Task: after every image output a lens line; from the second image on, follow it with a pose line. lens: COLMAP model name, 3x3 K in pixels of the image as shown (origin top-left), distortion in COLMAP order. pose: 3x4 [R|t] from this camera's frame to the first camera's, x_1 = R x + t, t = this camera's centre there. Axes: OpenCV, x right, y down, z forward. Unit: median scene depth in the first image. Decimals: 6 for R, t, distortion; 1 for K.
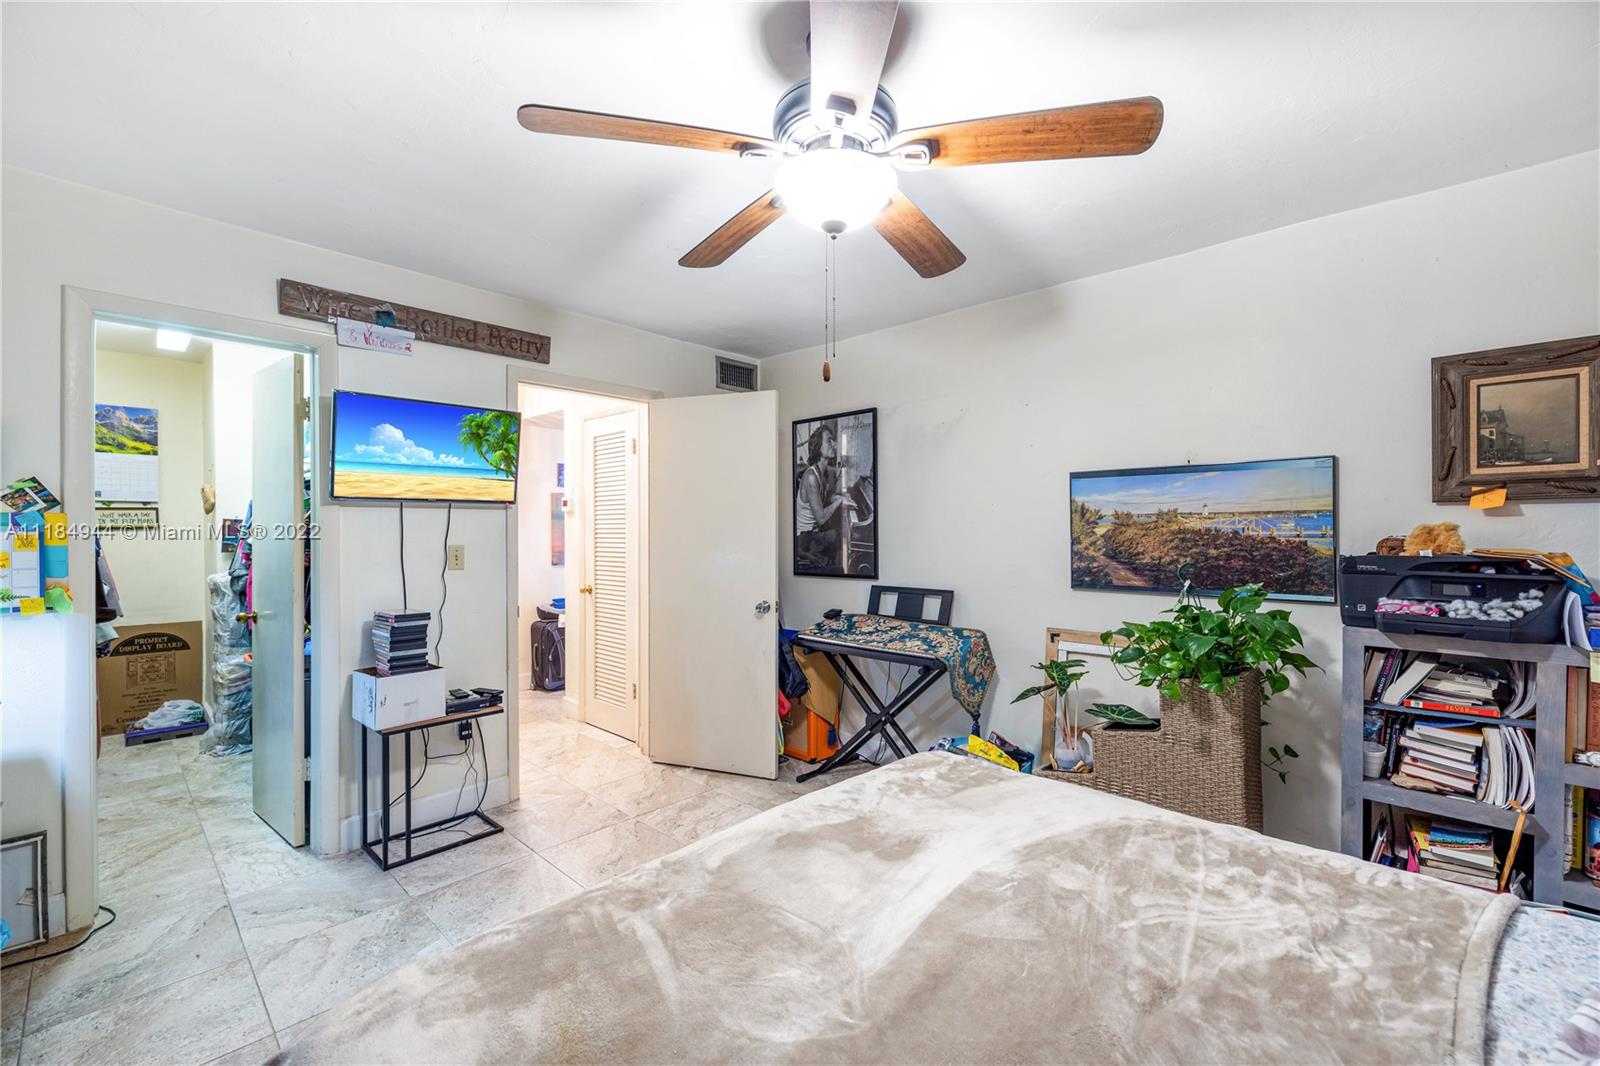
lens RADIAL K [[688.8, 0, 765.3], [0, 688.8, 516.9], [0, 0, 1]] dist [-0.001743, 0.000205]
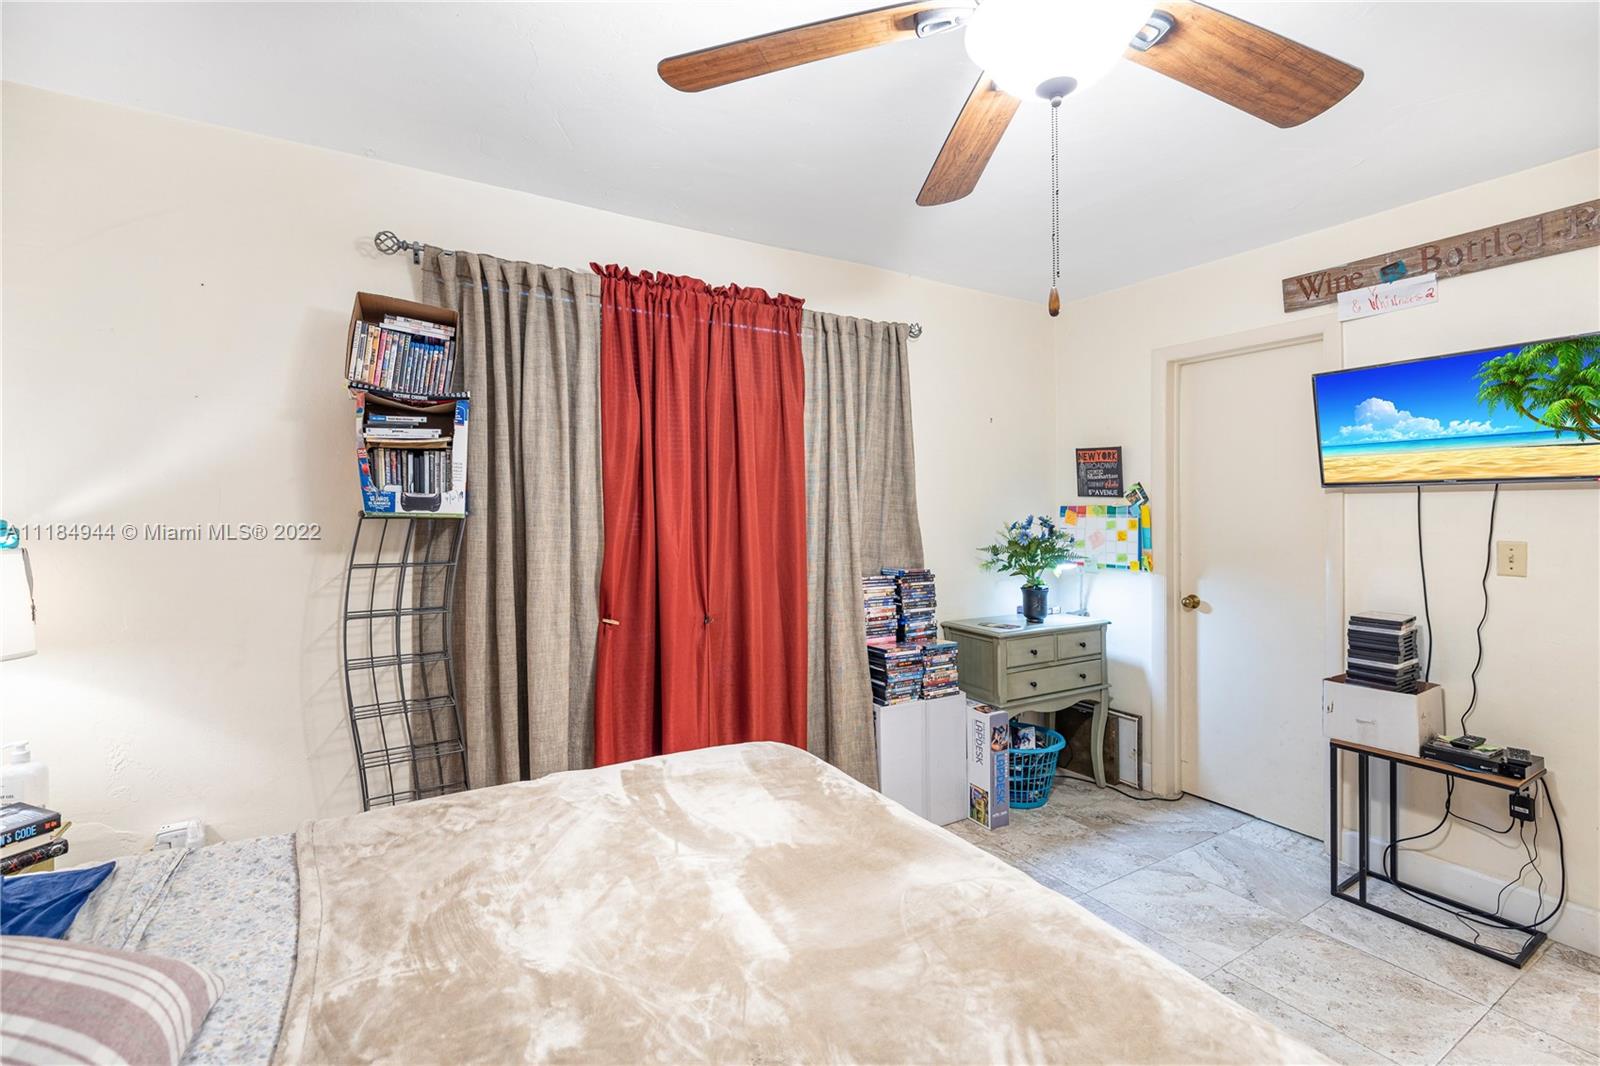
lens RADIAL K [[688.8, 0, 822.5], [0, 688.8, 498.9], [0, 0, 1]] dist [-0.001743, 0.000205]
pose [[-0.234060, -0.017323, -0.972068, 0.469481], [0.015556, 0.999647, -0.021560, 0.000984], [0.972098, -0.020168, -0.233707, 0.537860]]
